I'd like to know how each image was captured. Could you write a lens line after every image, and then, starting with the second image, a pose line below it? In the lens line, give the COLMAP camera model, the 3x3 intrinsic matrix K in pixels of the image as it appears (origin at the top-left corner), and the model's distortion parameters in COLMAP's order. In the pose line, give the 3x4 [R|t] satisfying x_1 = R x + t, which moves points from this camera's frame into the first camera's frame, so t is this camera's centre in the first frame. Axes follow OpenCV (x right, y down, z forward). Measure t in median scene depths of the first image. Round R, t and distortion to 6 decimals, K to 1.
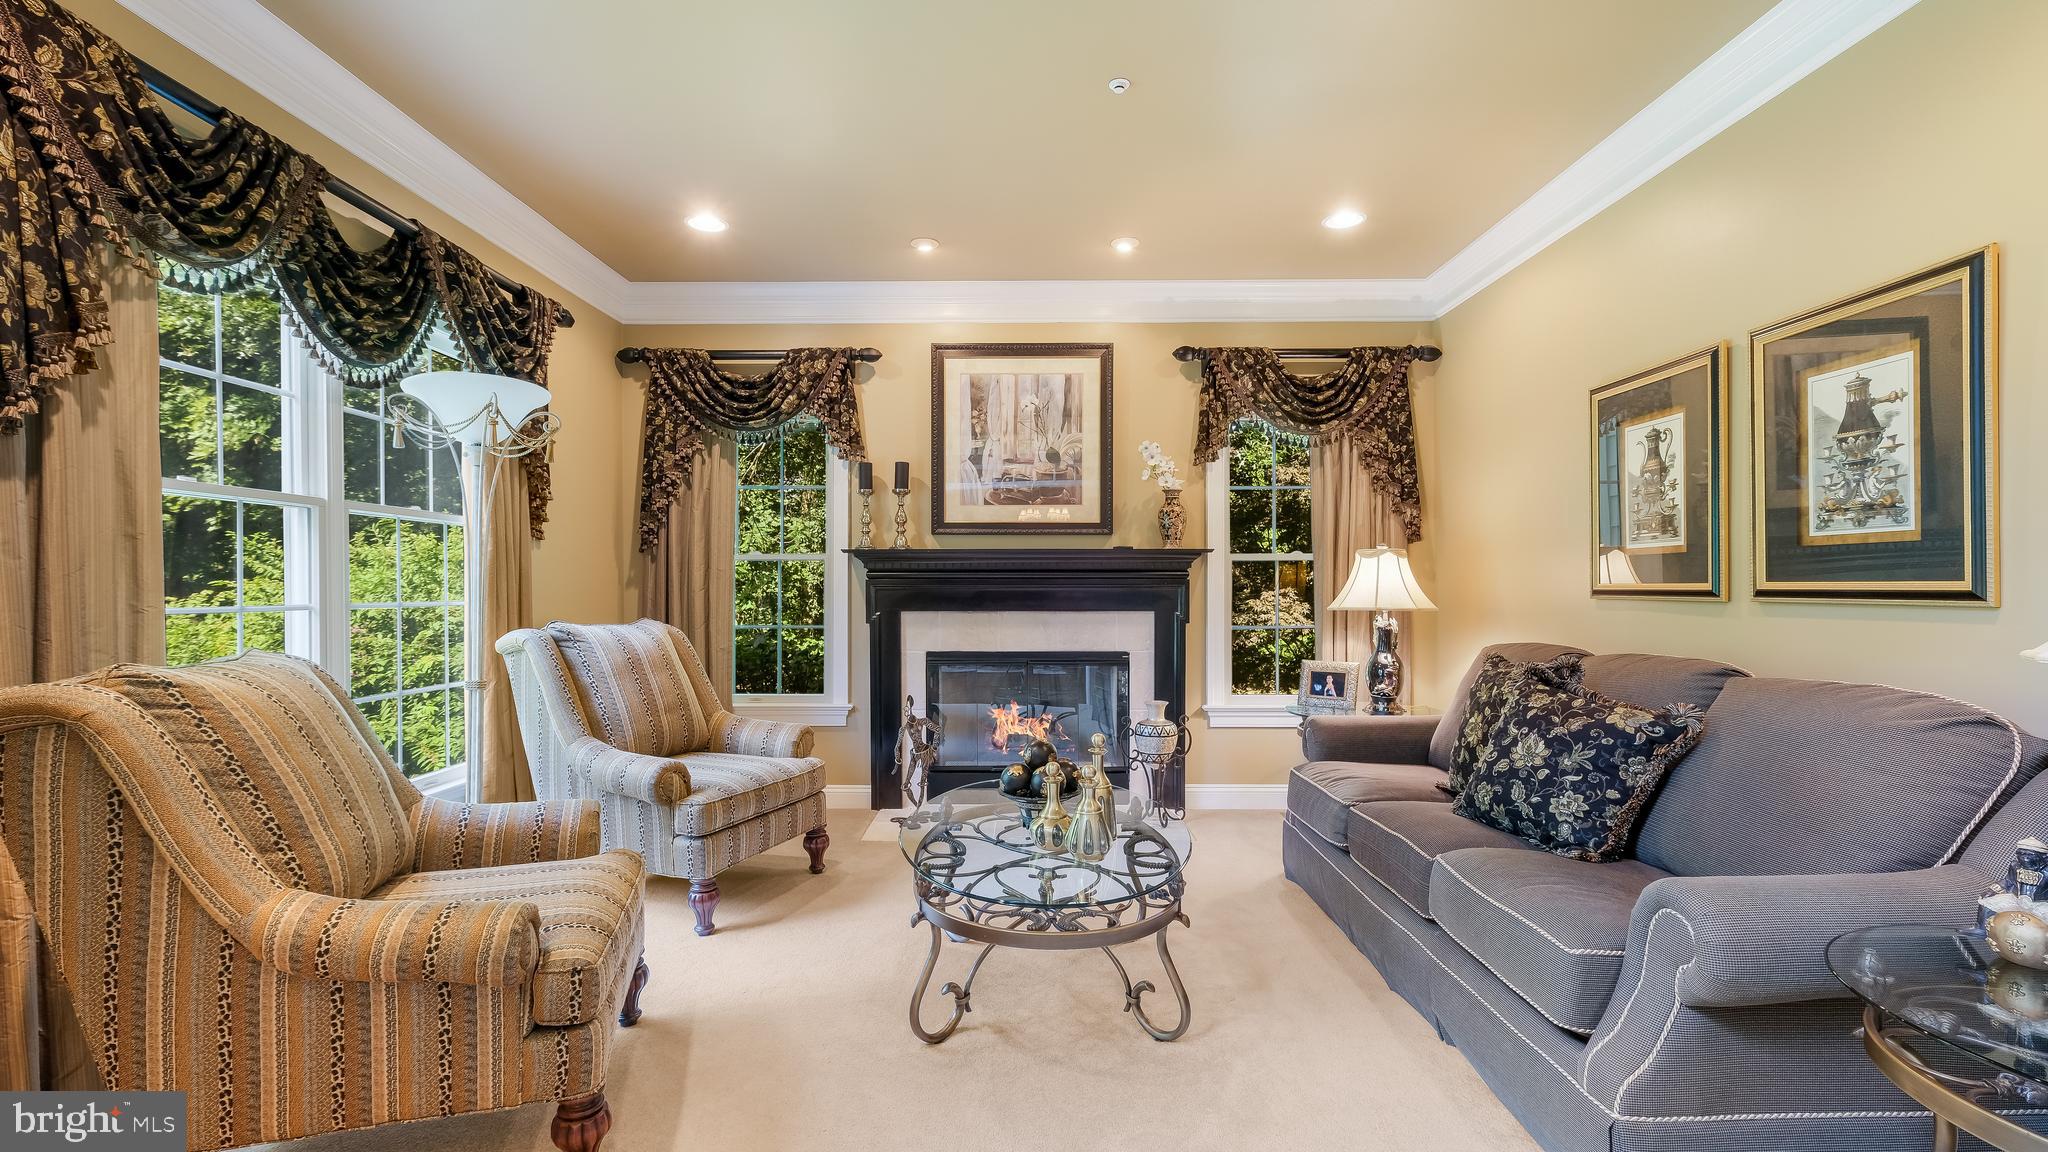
lens RADIAL K [[907.4, 0, 1016.4], [0, 907.4, 585.5], [0, 0, 1]] dist [0.001558, 0.000905]
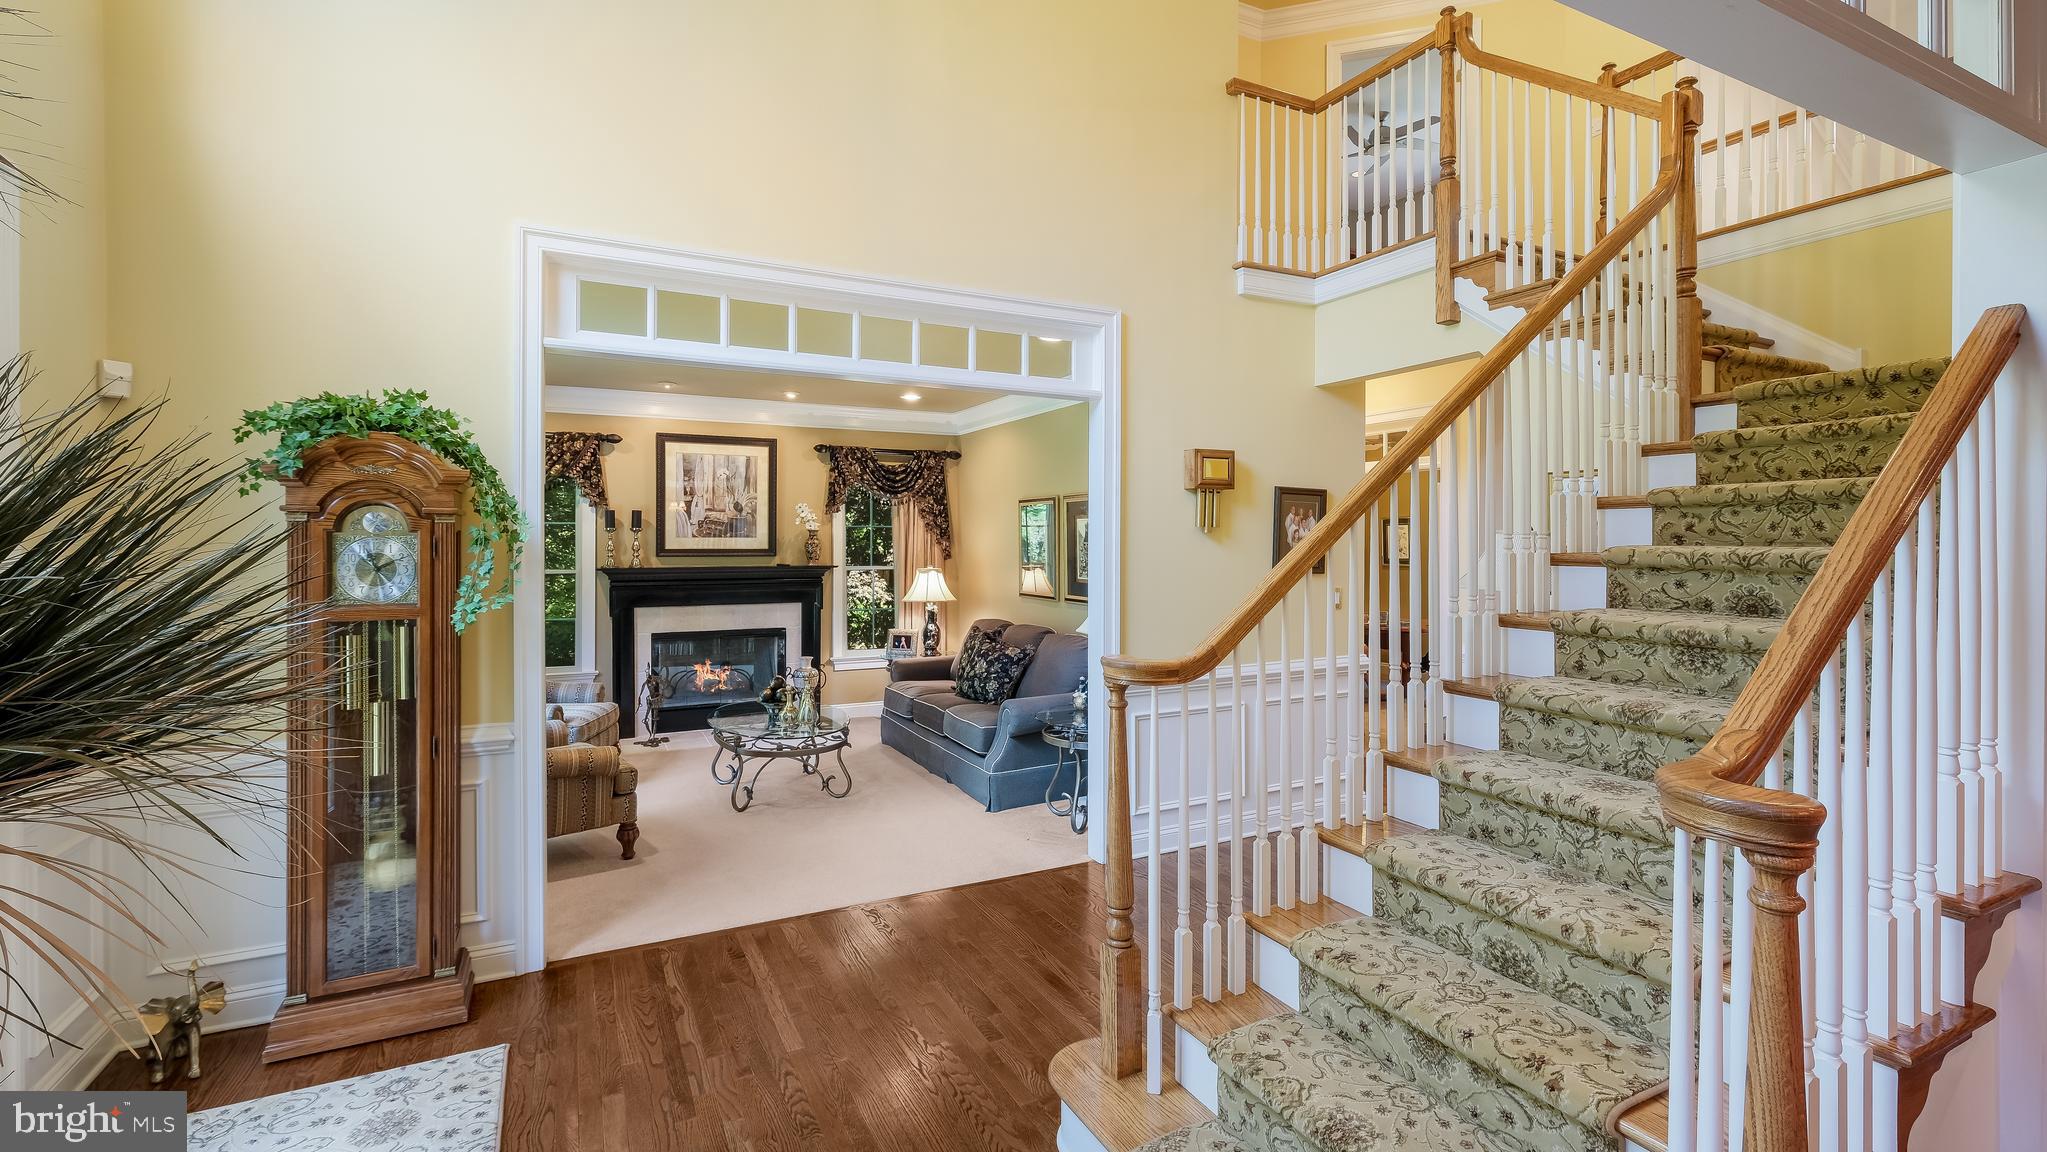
lens RADIAL K [[906.9, 0, 1012.7], [0, 906.9, 526.0], [0, 0, 1]] dist [0.001558, 0.000905]
pose [[0.893777, 0.009708, 0.448407, -0.254537], [0.000298, 0.999753, -0.022239, -0.078140], [-0.448512, 0.020011, 0.893553, -0.672510]]
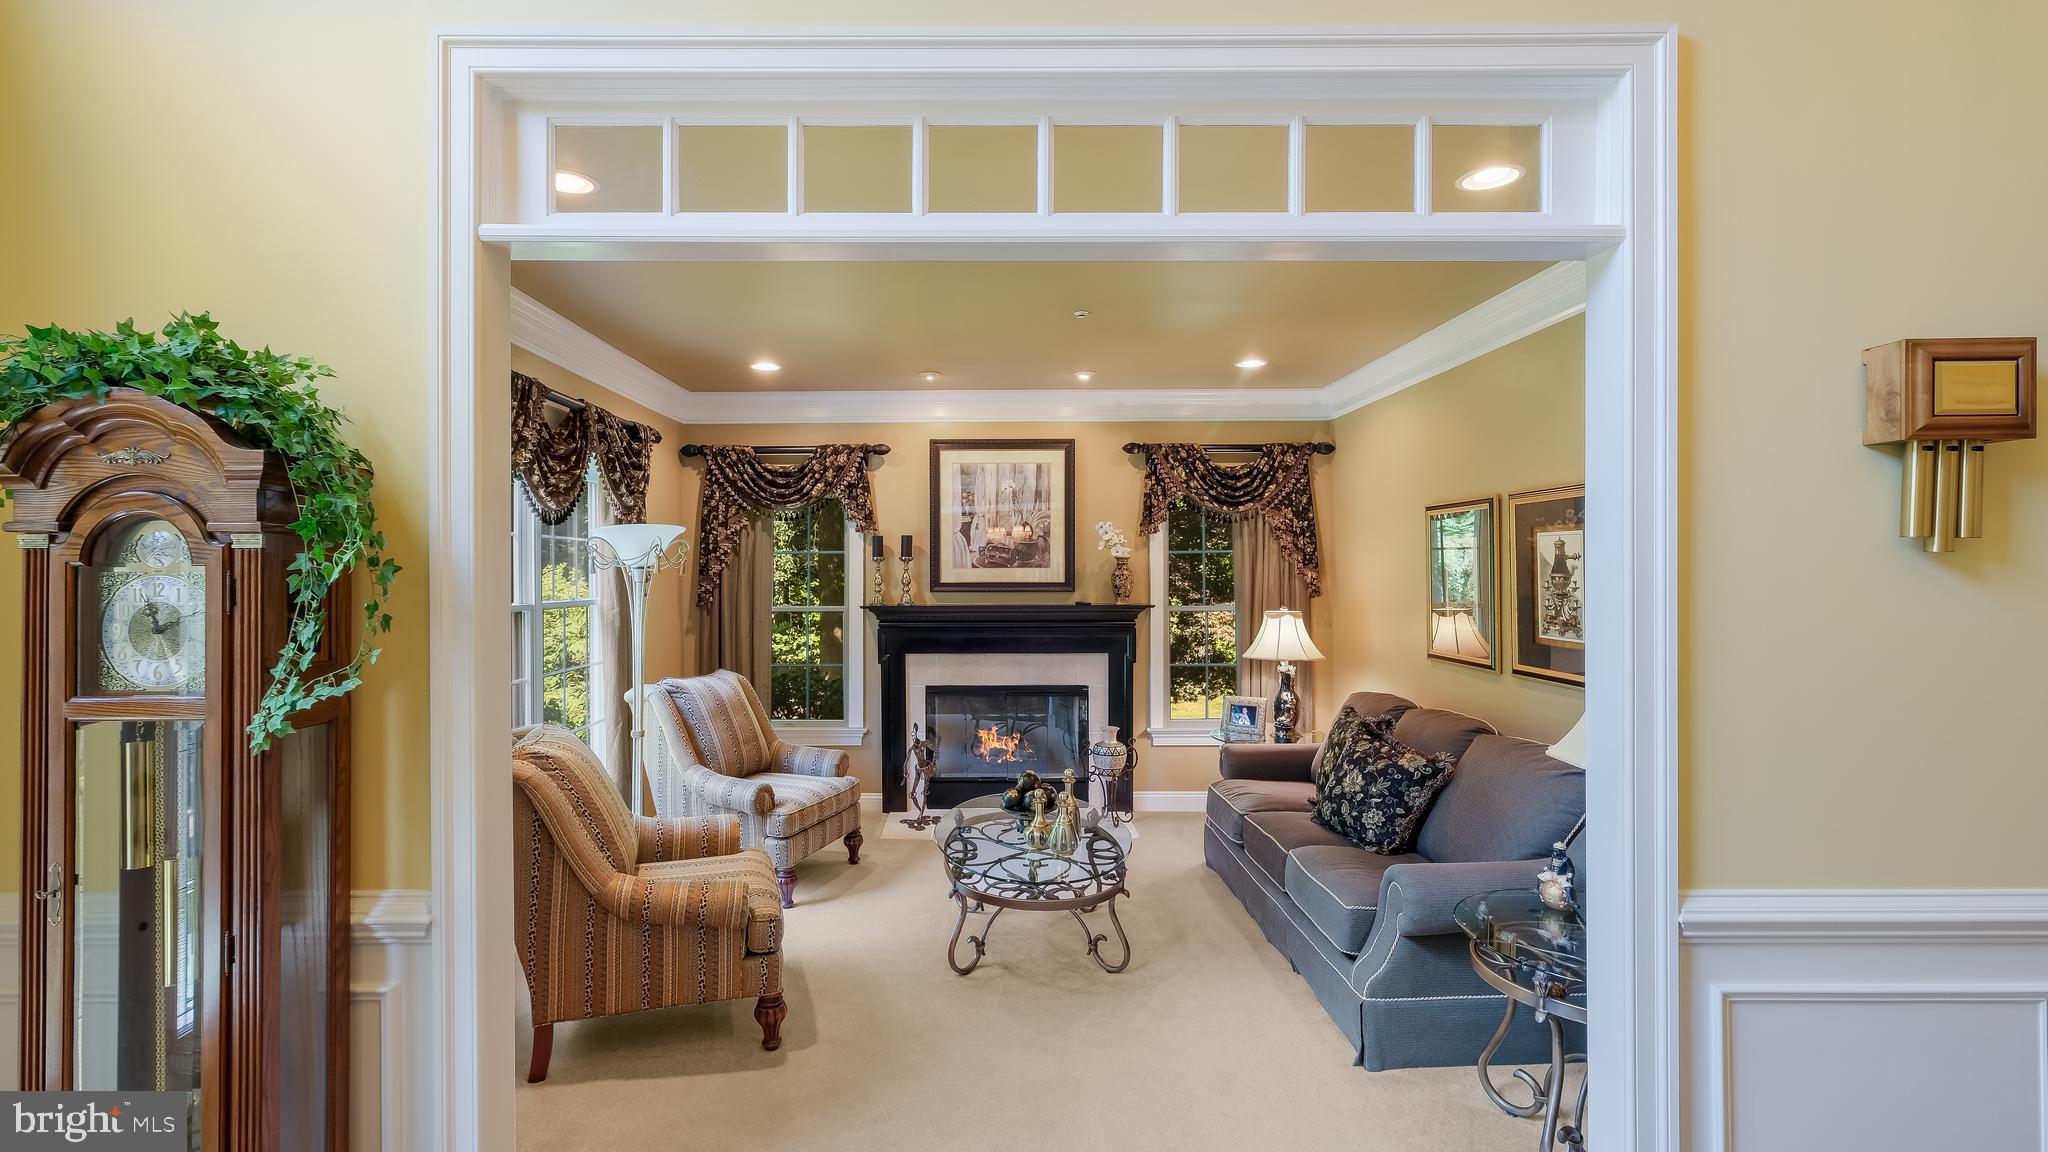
lens RADIAL K [[907.4, 0, 976.7], [0, 907.4, 564.5], [0, 0, 1]] dist [0.001558, 0.000905]
pose [[0.999993, -0.002182, 0.003027, -0.034956], [0.002216, 0.999932, -0.011480, -0.083738], [-0.003001, 0.011487, 0.999930, -0.265783]]
